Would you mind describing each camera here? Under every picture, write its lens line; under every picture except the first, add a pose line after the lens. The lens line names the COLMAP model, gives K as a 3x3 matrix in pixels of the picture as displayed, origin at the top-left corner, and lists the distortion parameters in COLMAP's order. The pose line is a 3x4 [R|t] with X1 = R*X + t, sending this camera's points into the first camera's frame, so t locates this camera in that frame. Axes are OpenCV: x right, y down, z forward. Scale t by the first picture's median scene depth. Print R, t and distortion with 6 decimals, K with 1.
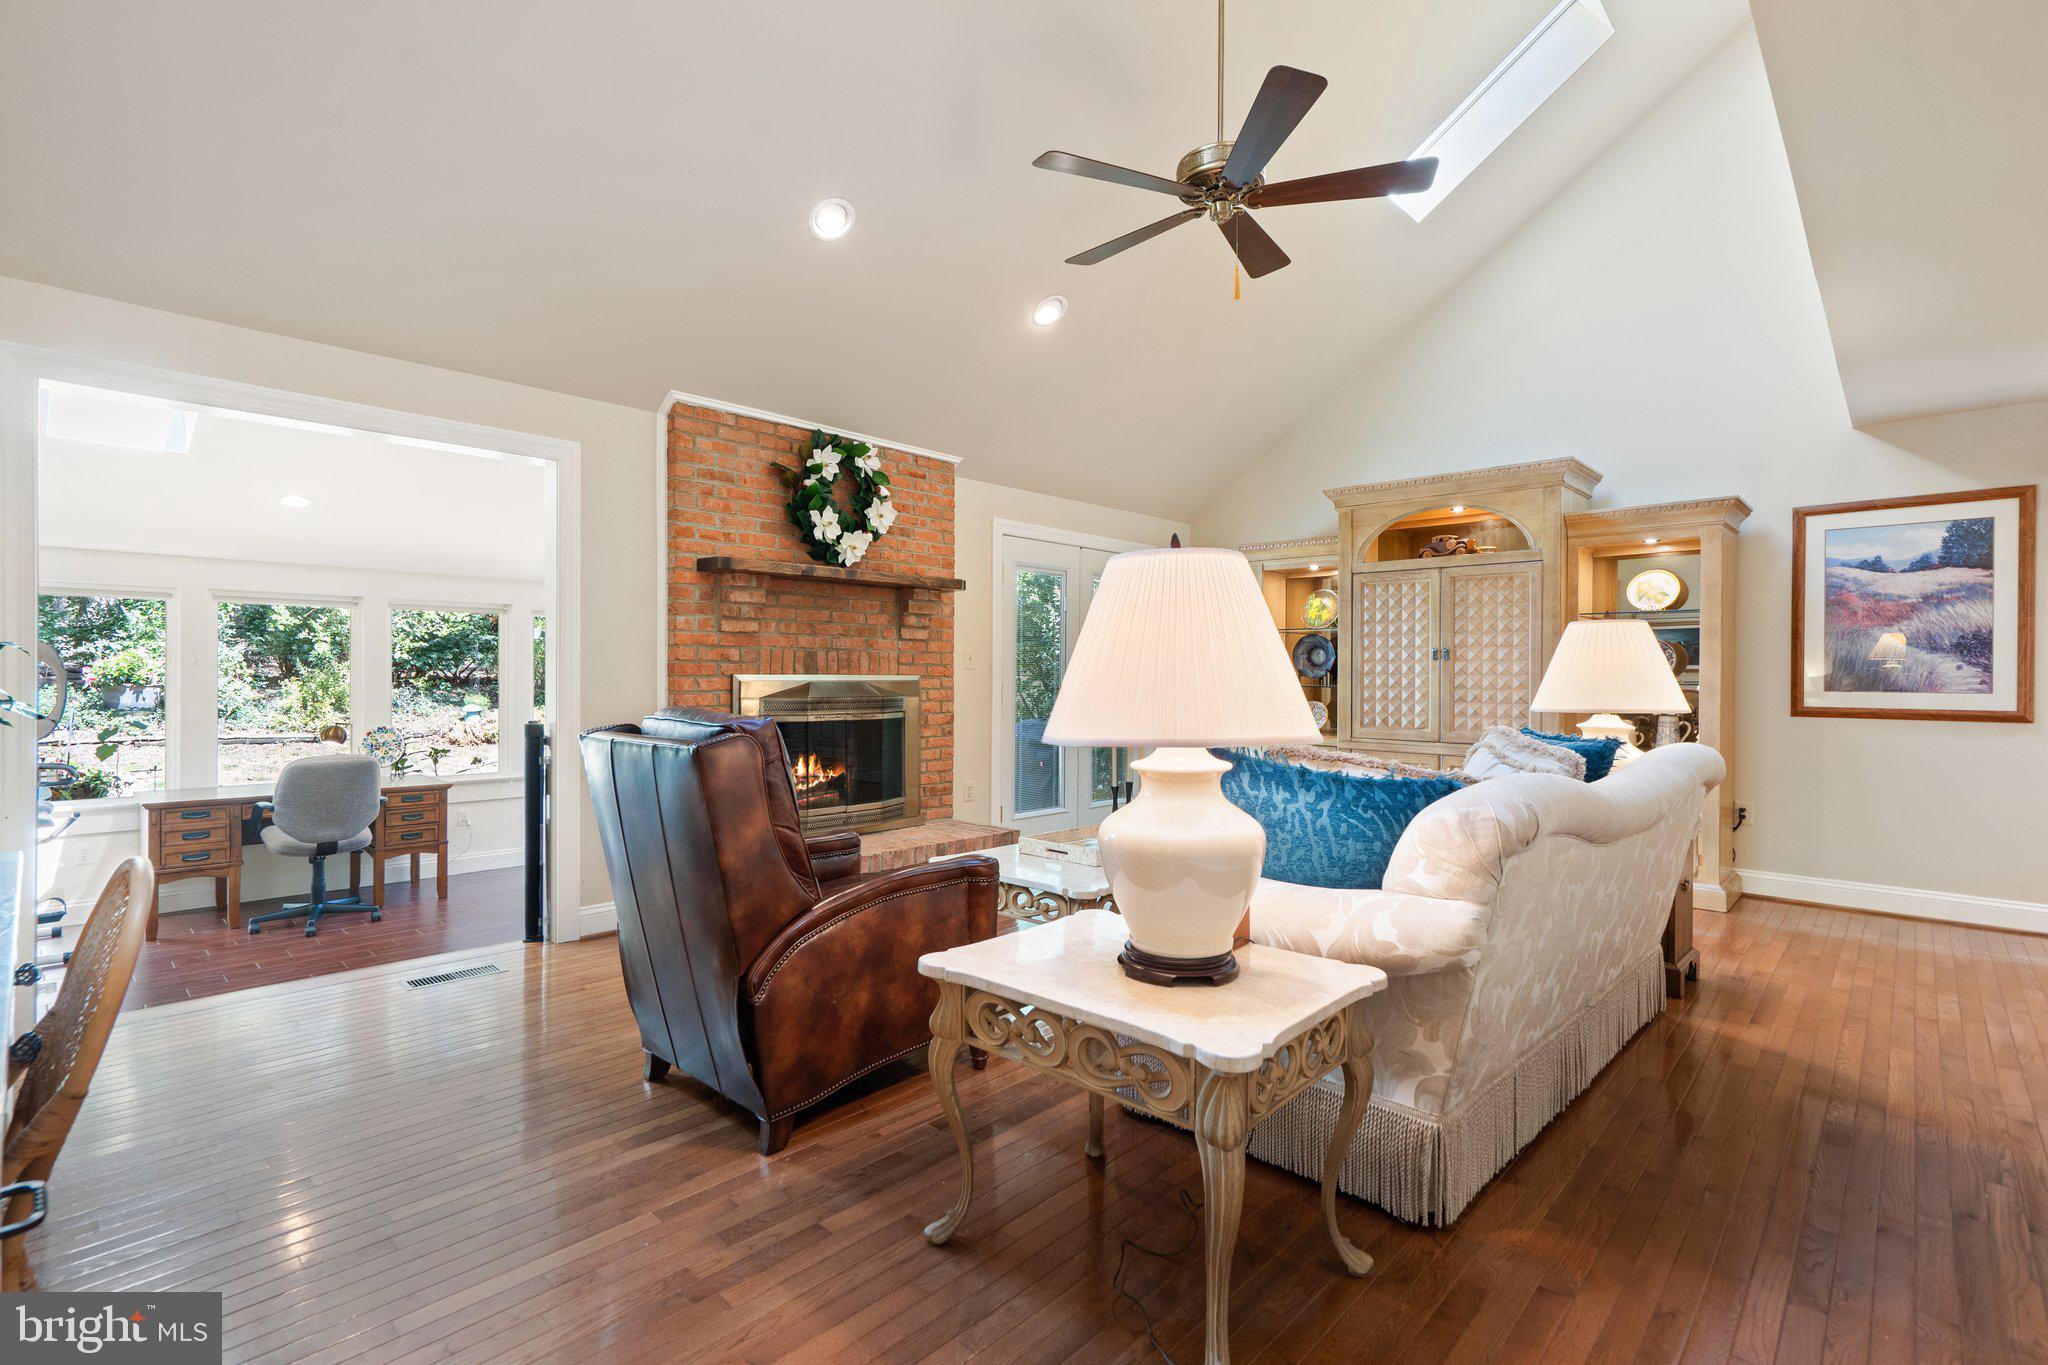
lens RADIAL K [[955.8, 0, 1021.6], [0, 955.8, 674.1], [0, 0, 1]] dist [-0.000882, -0.000255]
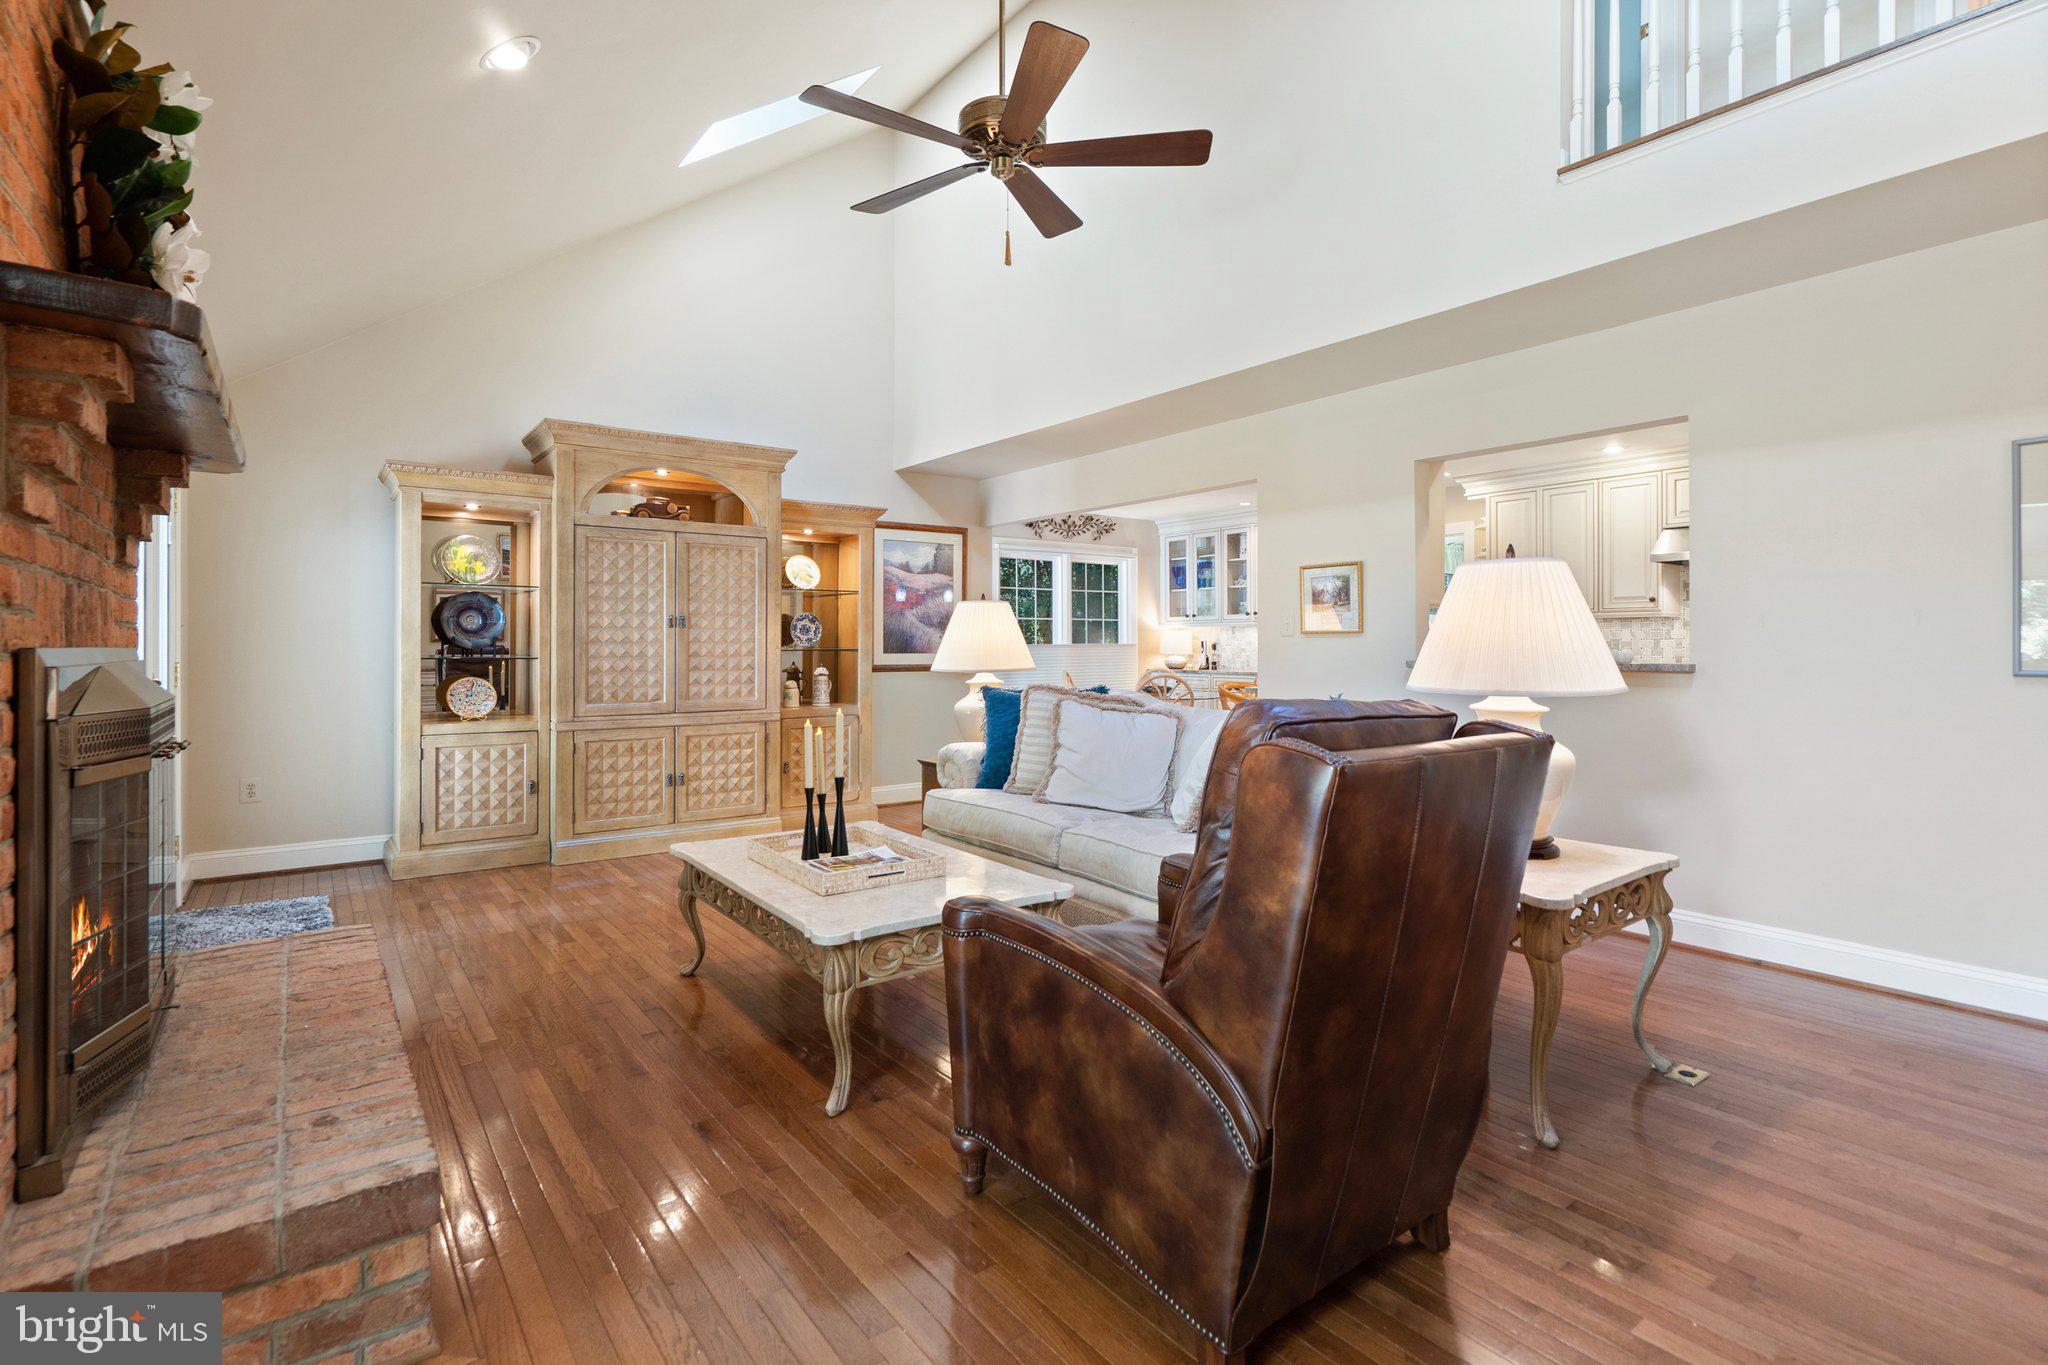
lens RADIAL K [[955.8, 0, 1008.5], [0, 955.8, 661.2], [0, 0, 1]] dist [-0.000882, -0.000255]
pose [[0.161365, -0.023614, 0.986612, -0.494232], [0.001469, 0.999718, 0.023687, -0.003463], [-0.986894, -0.002373, 0.161354, 0.552764]]
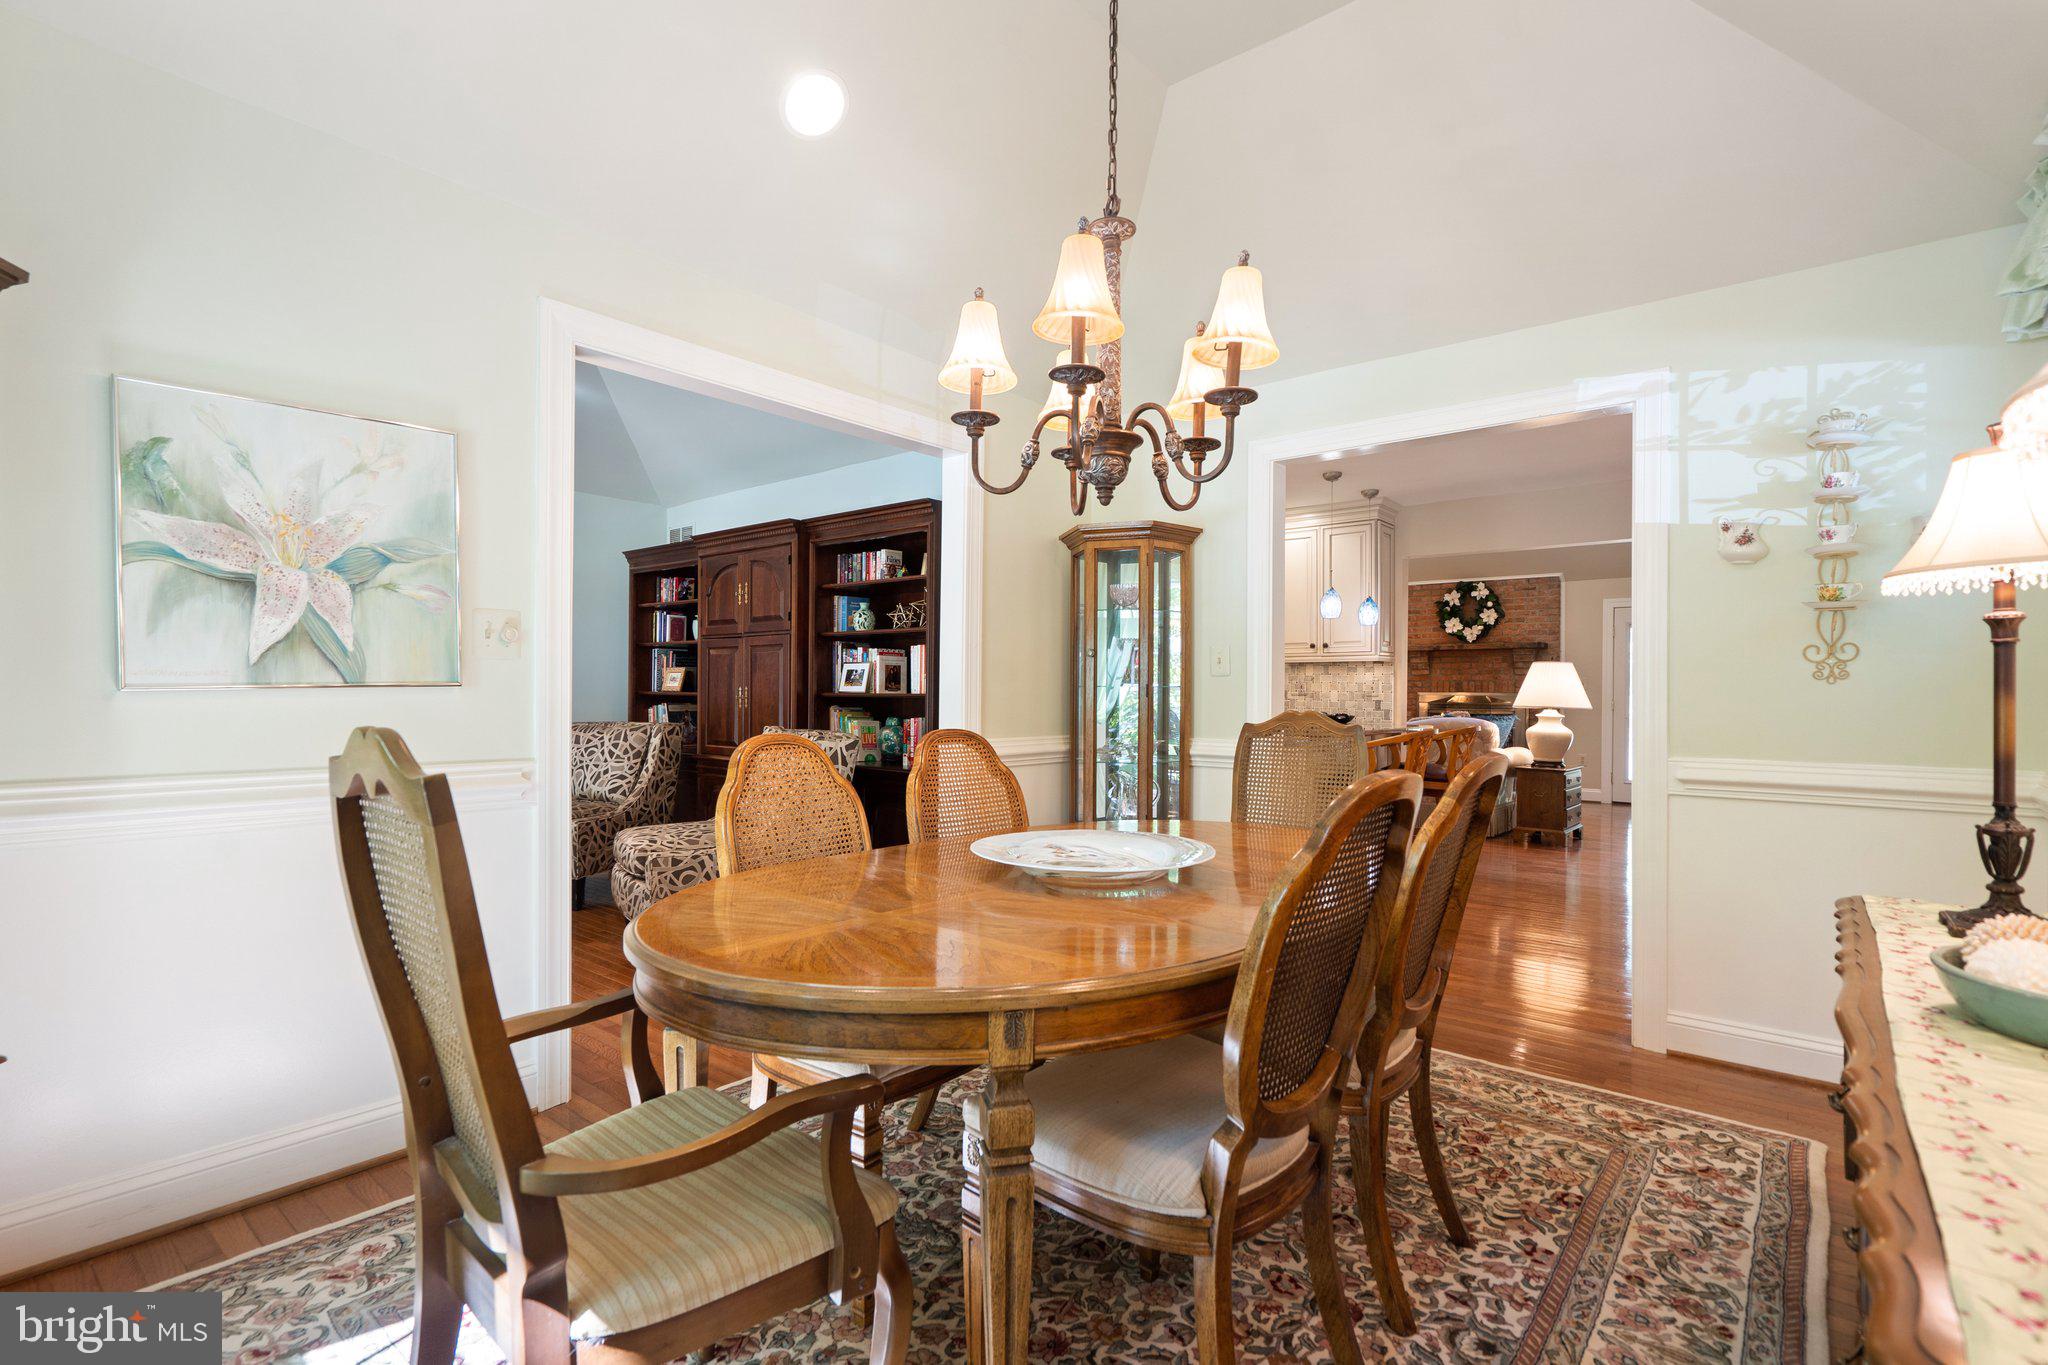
lens RADIAL K [[955.8, 0, 1026.3], [0, 955.8, 690.0], [0, 0, 1]] dist [-0.000882, -0.000255]
pose [[0.068573, -0.008187, -0.997612, 1.775733], [-0.007532, 0.999934, -0.008724, 0.020087], [0.997618, 0.008112, 0.068507, -0.139189]]
